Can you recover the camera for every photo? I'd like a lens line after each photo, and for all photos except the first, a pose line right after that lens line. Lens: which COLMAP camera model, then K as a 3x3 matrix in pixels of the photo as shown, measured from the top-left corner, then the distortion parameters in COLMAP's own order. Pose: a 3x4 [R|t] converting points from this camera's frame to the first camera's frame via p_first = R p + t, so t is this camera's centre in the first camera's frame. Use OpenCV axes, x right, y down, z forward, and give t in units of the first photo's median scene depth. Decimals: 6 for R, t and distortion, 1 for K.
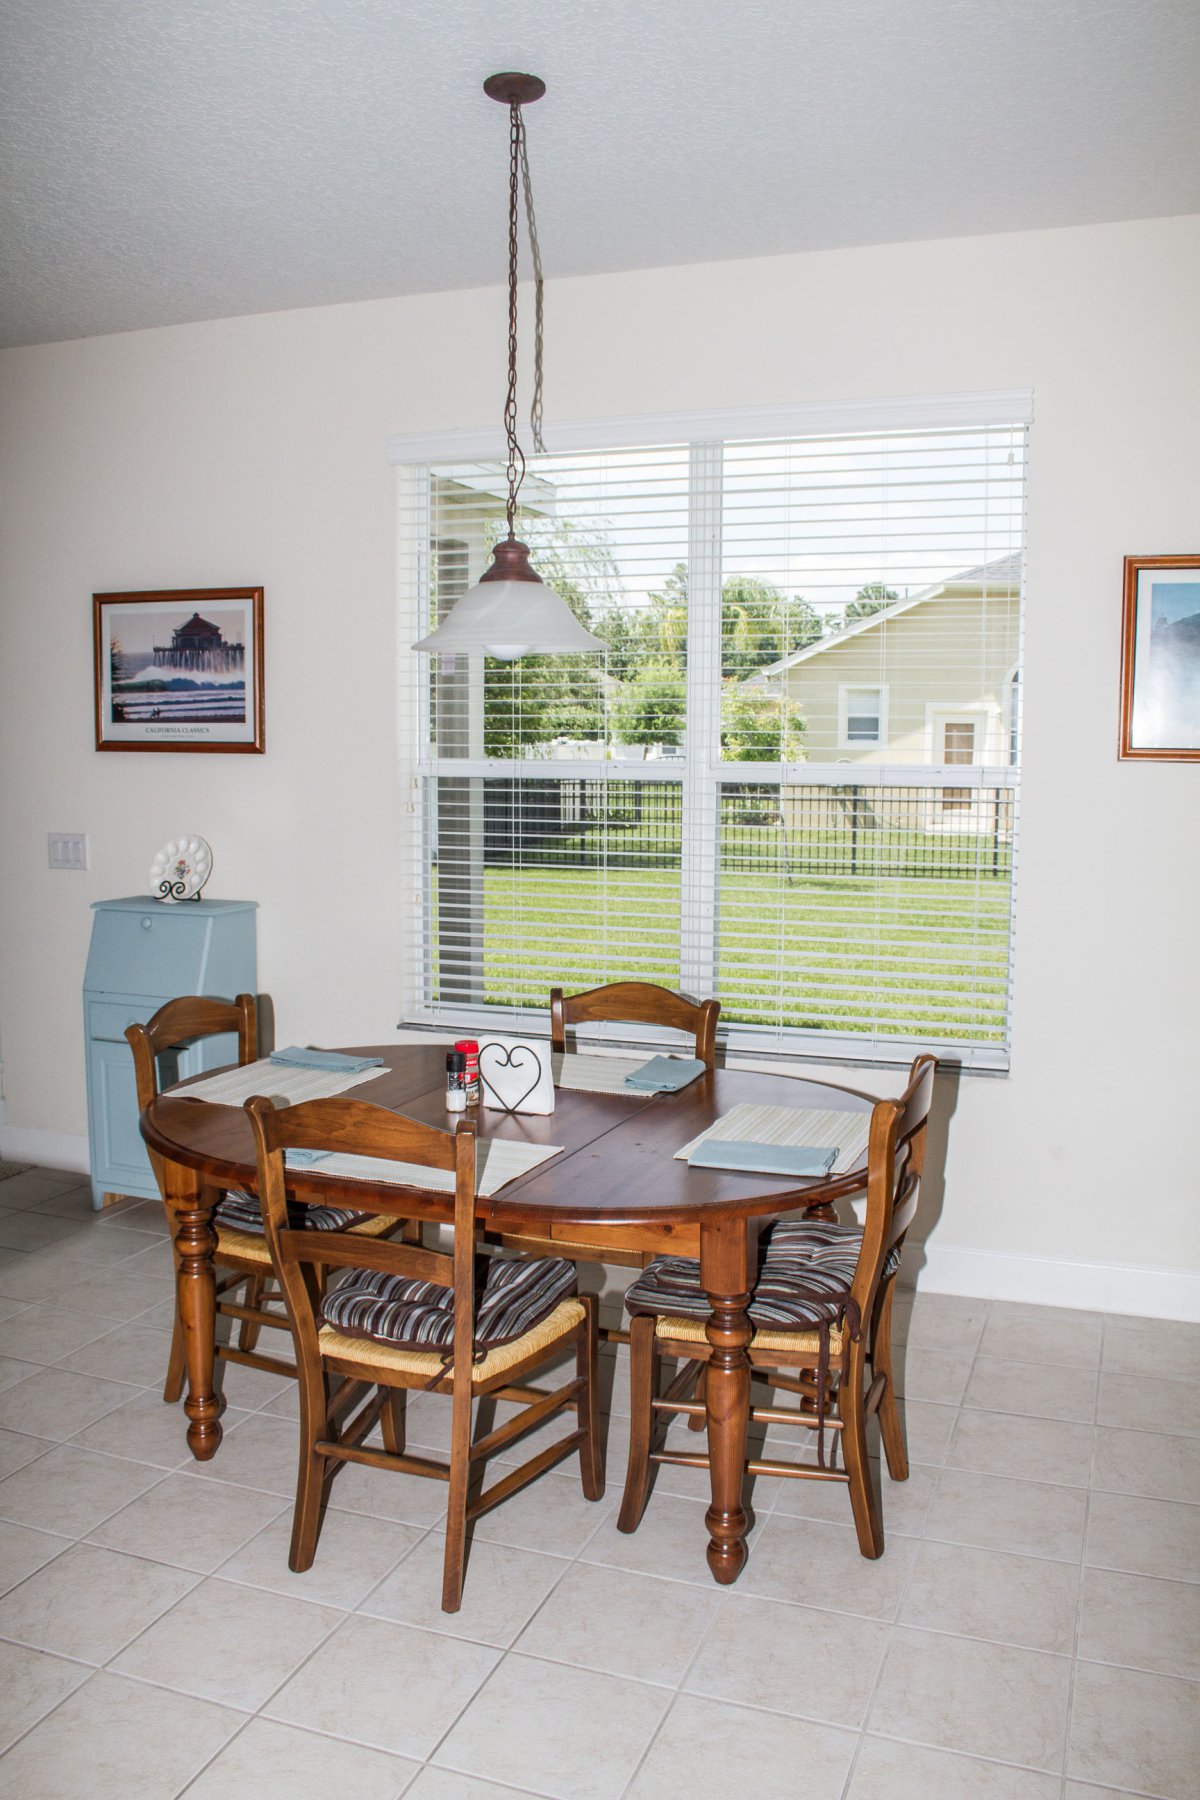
lens RADIAL K [[1478.5, 0, 600.0], [0, 1478.5, 900.0], [0, 0, 1]] dist [-0.168954, 0.172295]
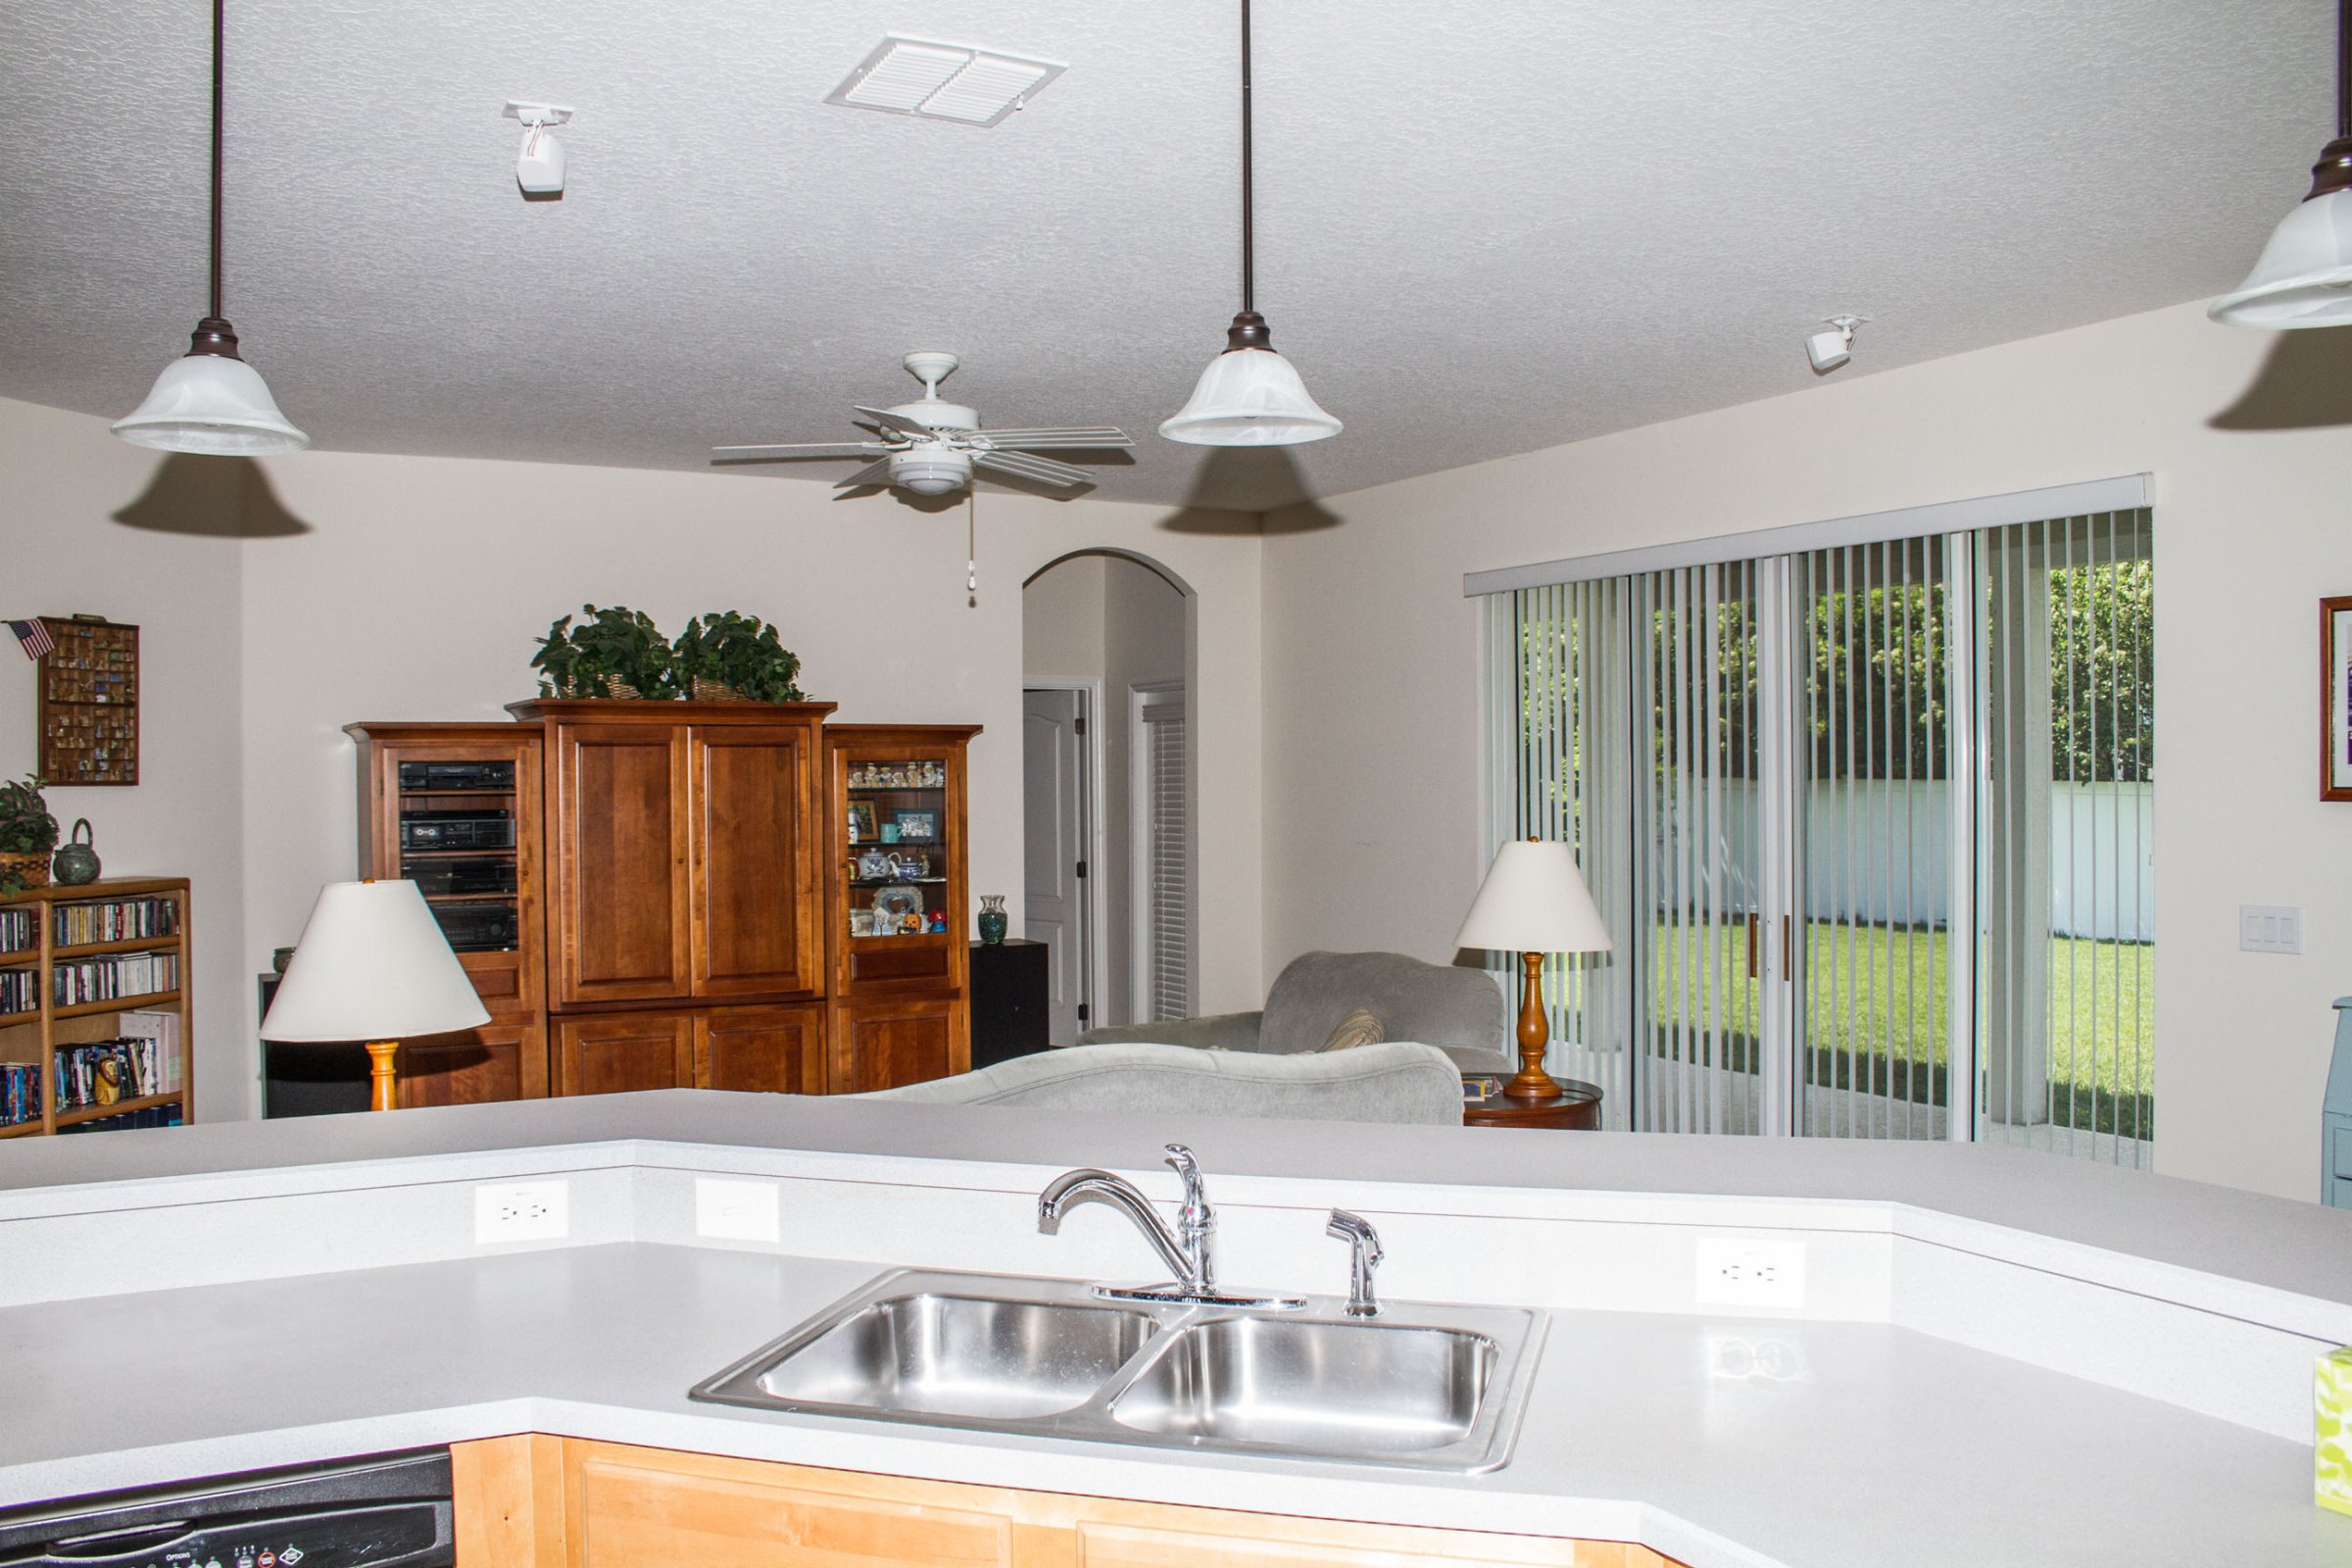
lens RADIAL K [[1916.3, 0, 1140.0], [0, 1916.3, 799.5], [0, 0, 1]] dist [-0.175461, 0.160231]
pose [[0.753931, -0.002846, -0.656947, -0.191378], [-0.061914, 0.995232, -0.075365, 0.009119], [0.654029, 0.097494, 0.750160, -0.146149]]
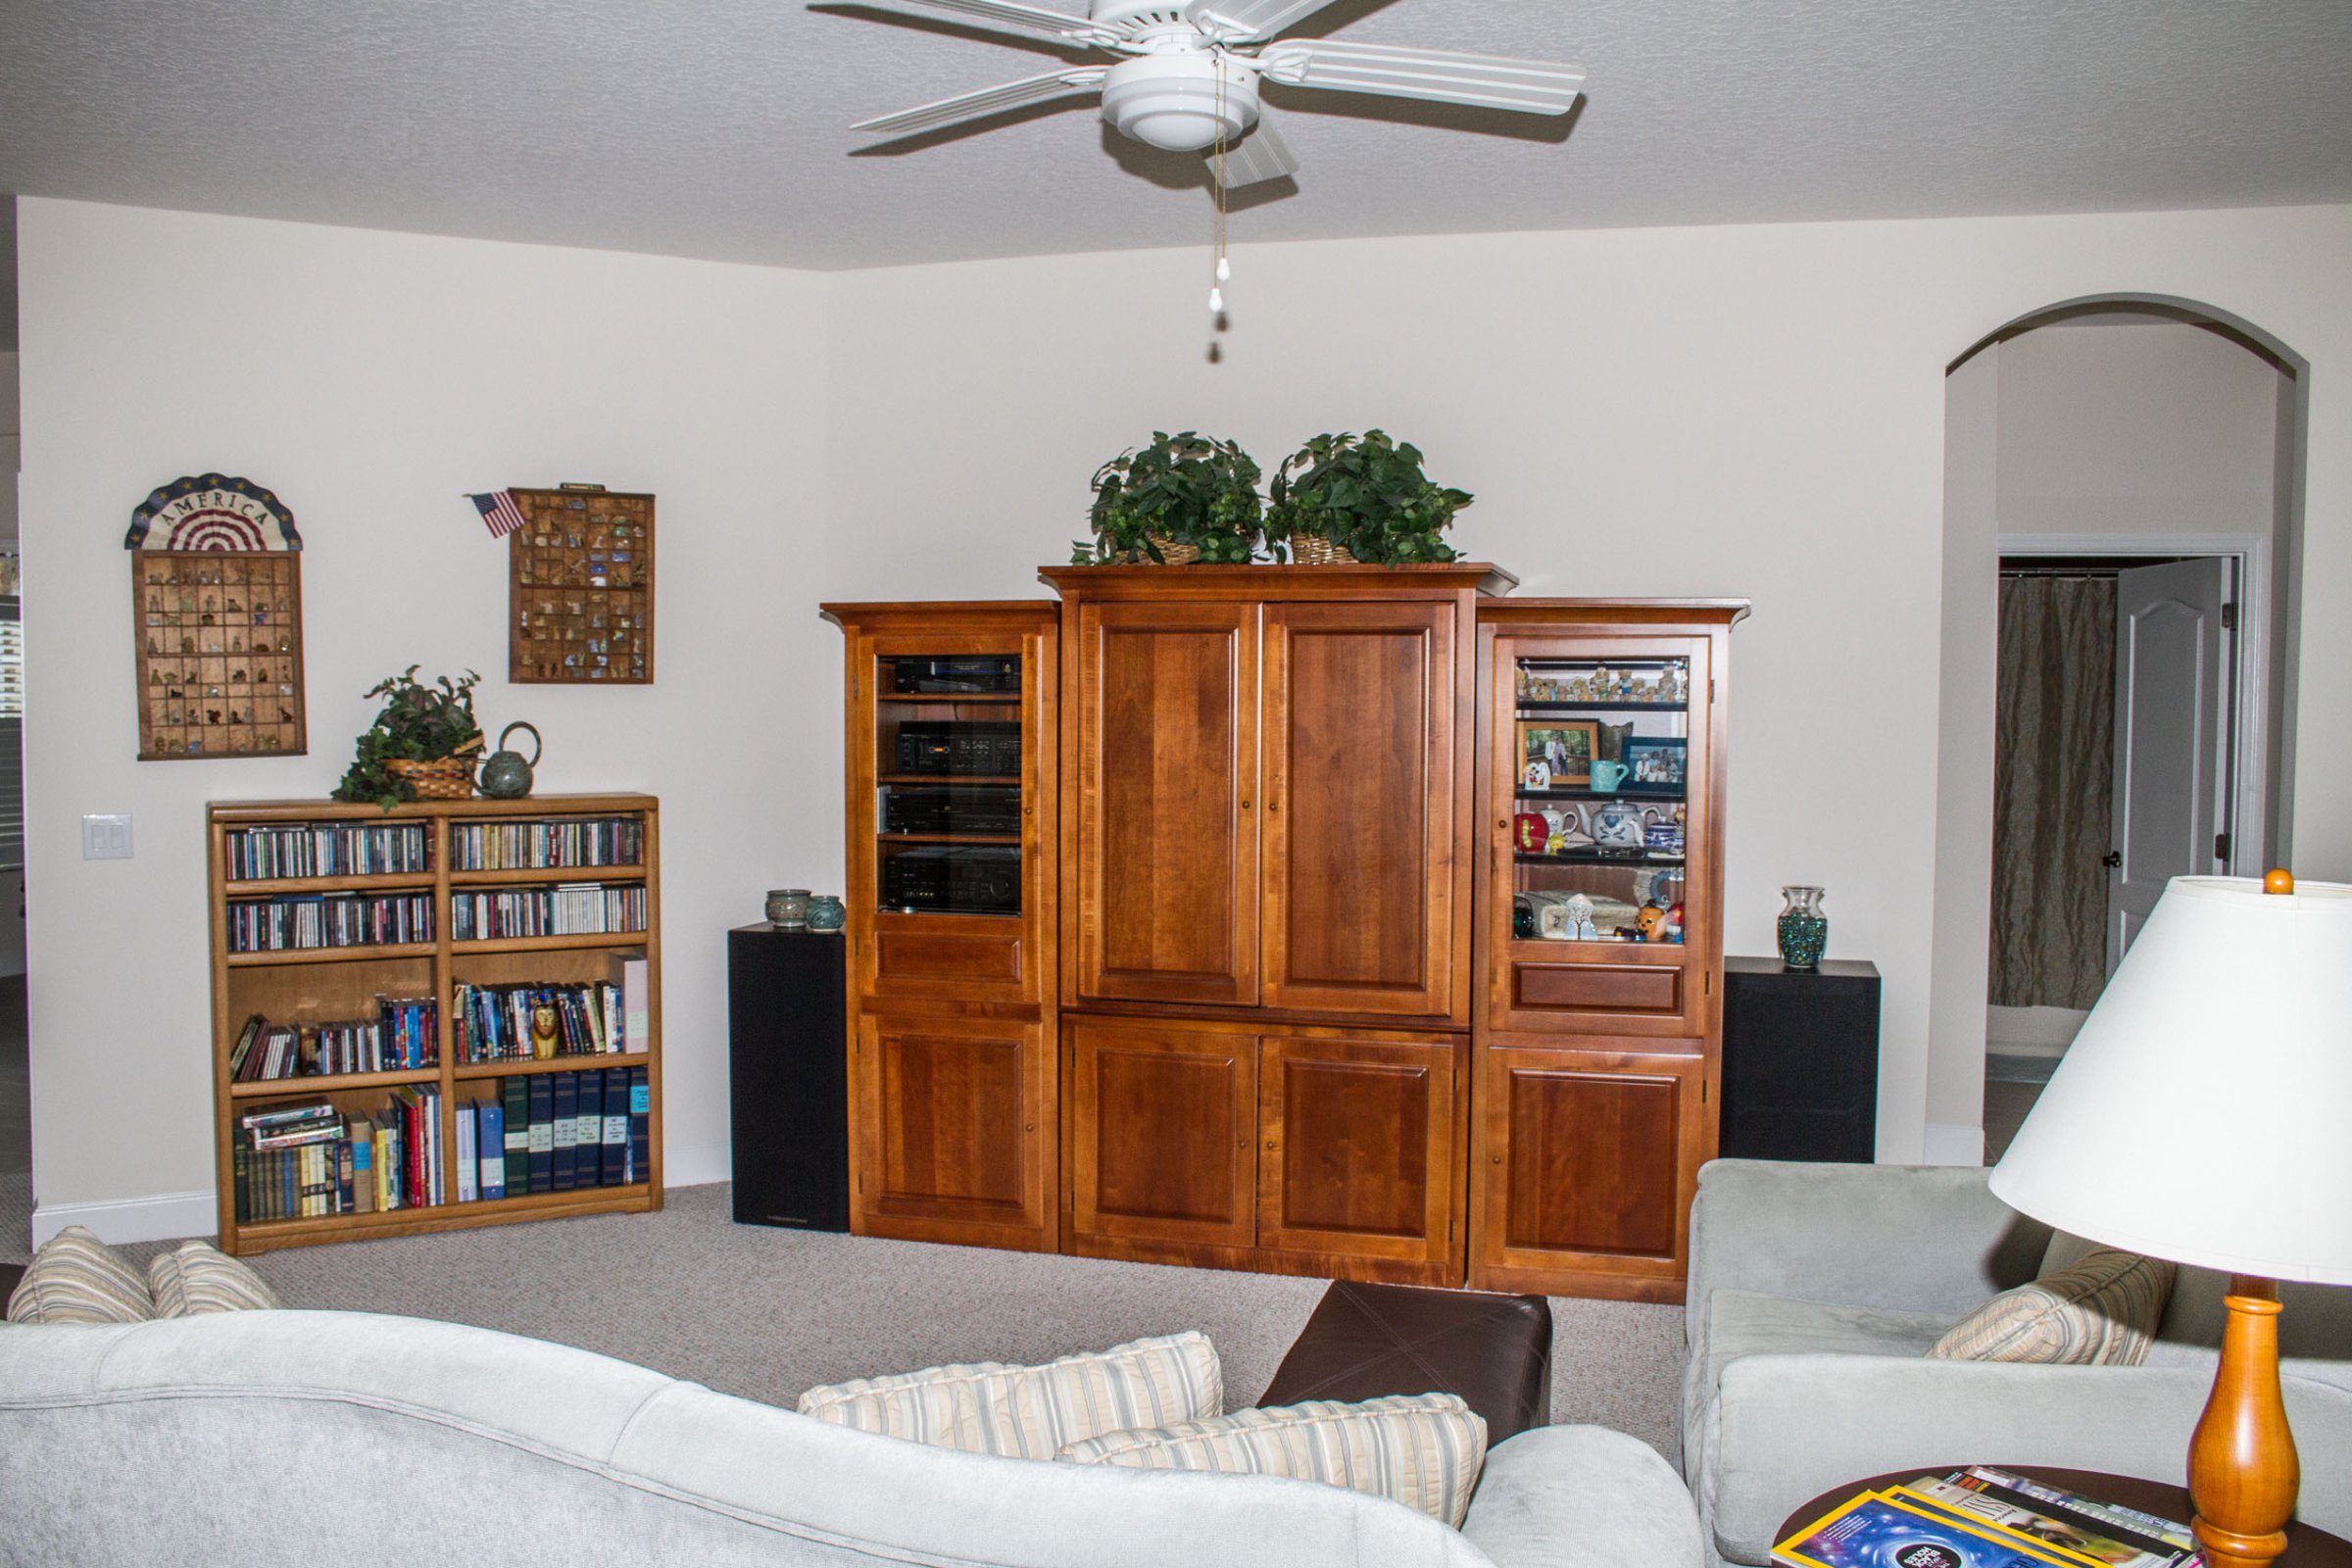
lens RADIAL K [[1931.9, 0, 1127.2], [0, 1931.9, 782.8], [0, 0, 1]] dist [-0.168954, 0.172295]
pose [[0.082550, 0.041141, -0.995737, -0.450774], [-0.116626, 0.992681, 0.031347, -0.074861], [0.989739, 0.113541, 0.086744, 0.644491]]
